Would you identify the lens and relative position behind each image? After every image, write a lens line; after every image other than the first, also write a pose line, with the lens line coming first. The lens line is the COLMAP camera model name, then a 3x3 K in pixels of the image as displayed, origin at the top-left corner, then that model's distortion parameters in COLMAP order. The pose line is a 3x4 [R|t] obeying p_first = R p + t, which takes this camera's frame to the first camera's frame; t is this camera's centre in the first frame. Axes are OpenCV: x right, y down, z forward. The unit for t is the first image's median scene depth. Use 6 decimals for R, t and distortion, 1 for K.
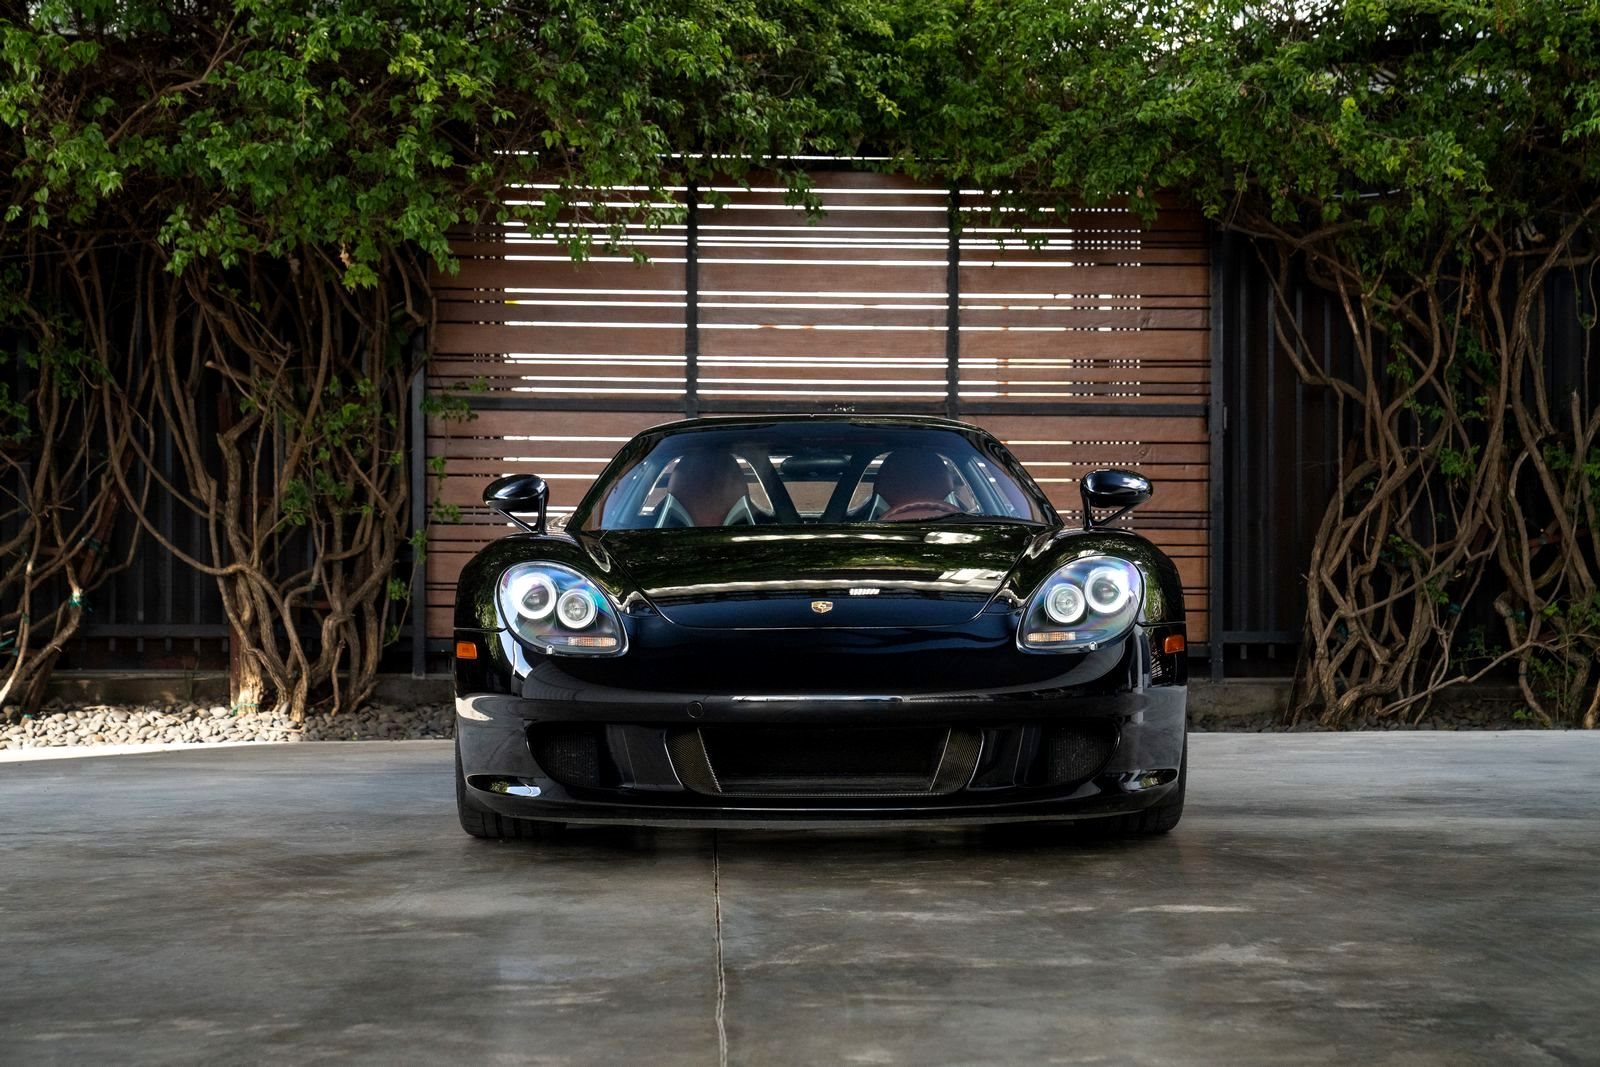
lens RADIAL K [[3010.9, 0, 835.0], [0, 3010.9, 522.2], [0, 0, 1]] dist [0.371621, 0.000000]
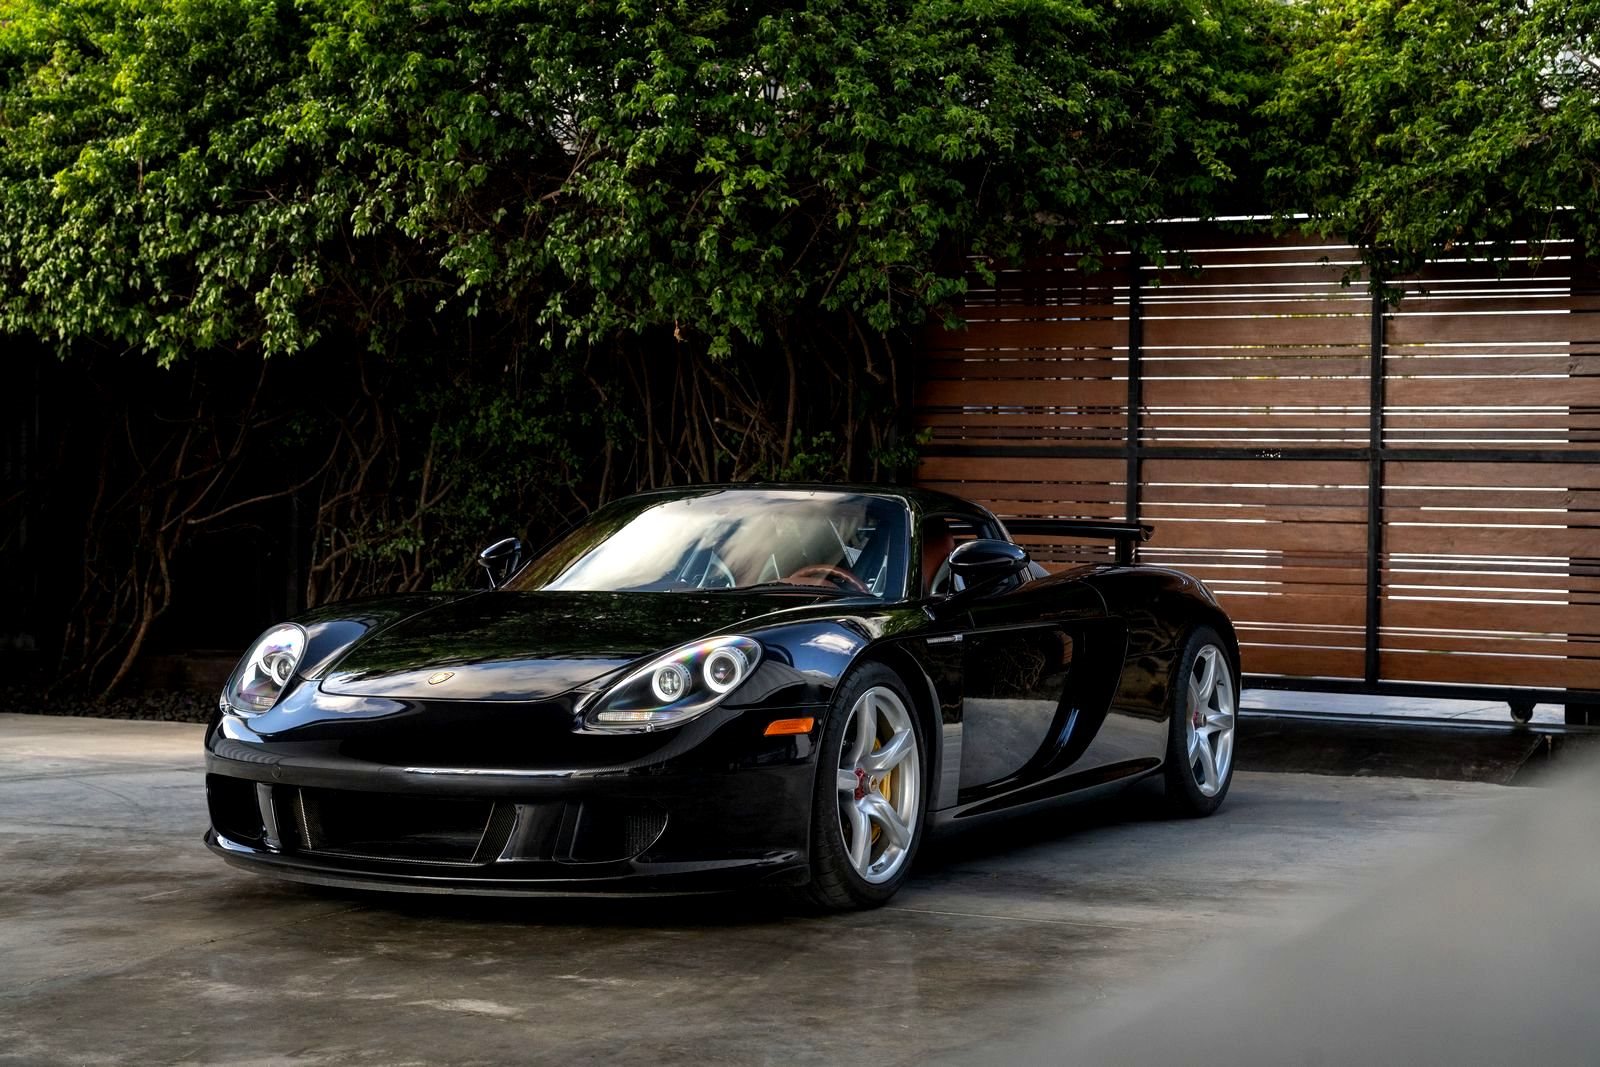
lens RADIAL K [[2519.2, 0, 801.2], [0, 2519.2, 541.8], [0, 0, 1]] dist [0.035066, 0.000000]
pose [[0.888669, 0.016209, -0.458262, 0.274653], [-0.011877, 0.999853, 0.012334, -0.017068], [0.458395, -0.005518, 0.888732, 0.147493]]
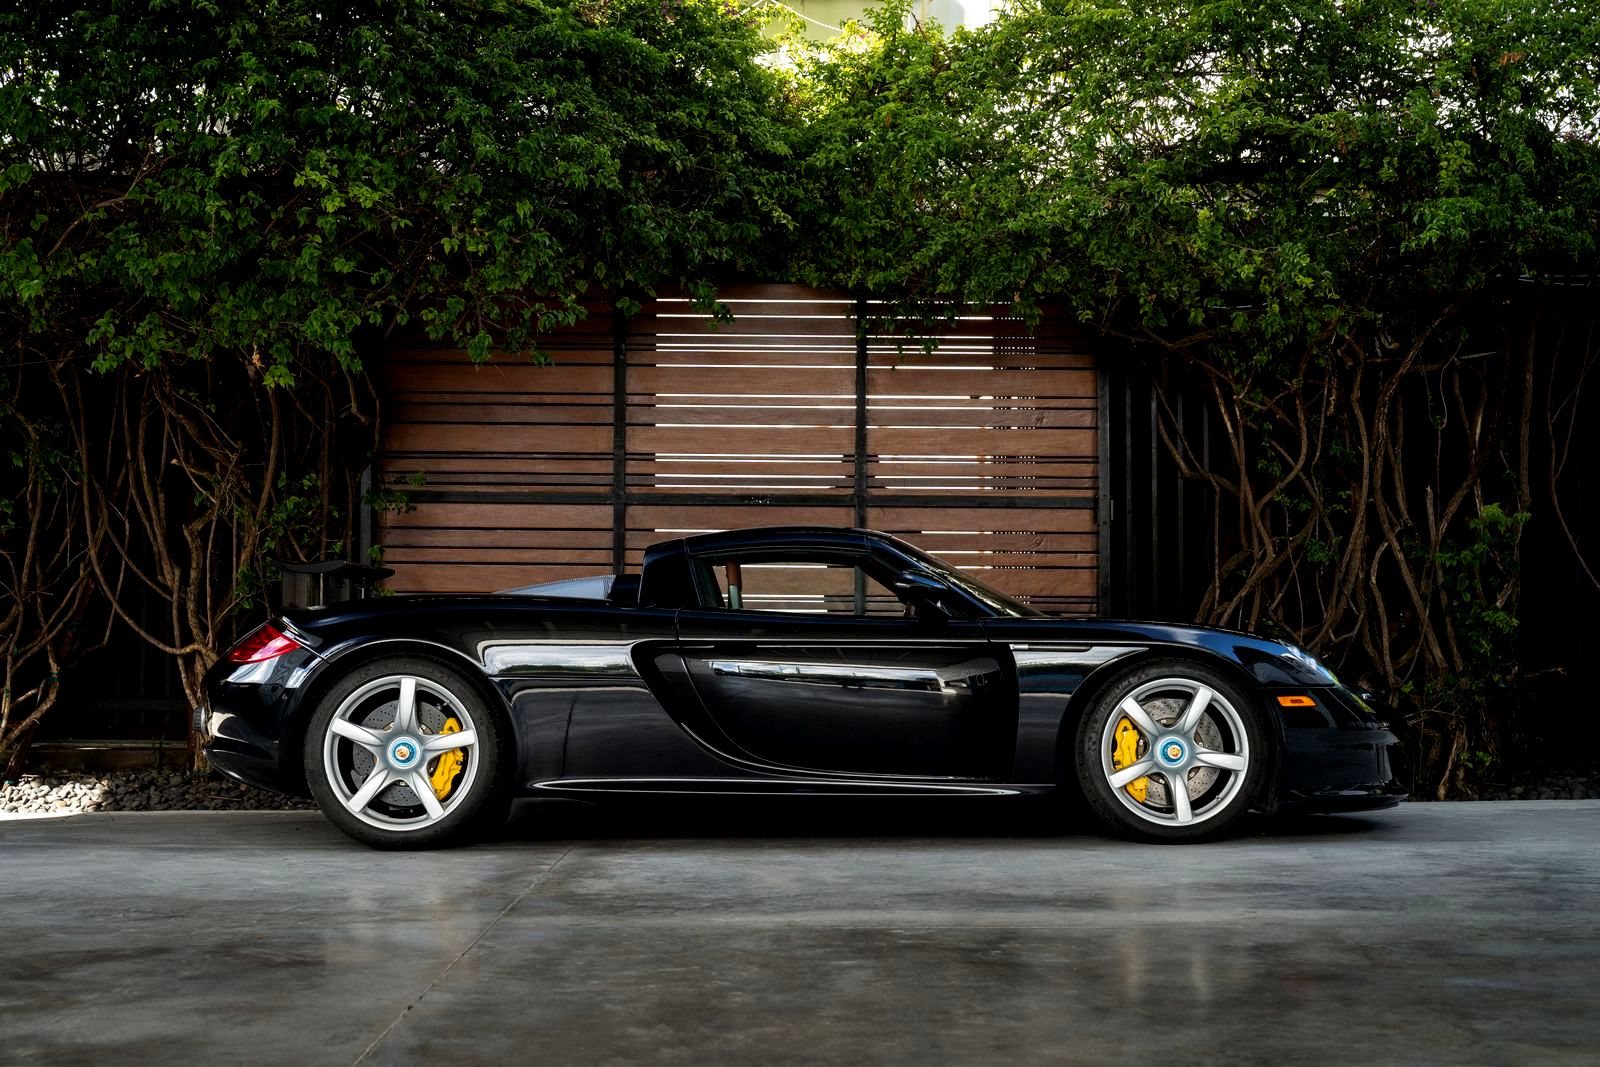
lens RADIAL K [[2479.4, 0, 807.5], [0, 2479.4, 530.4], [0, 0, 1]] dist [0.035616, 0.000000]
pose [[0.999386, -0.000143, -0.035026, 0.053614], [-0.000884, 0.999570, -0.029318, -0.001208], [0.035015, 0.029331, 0.998956, 0.120244]]
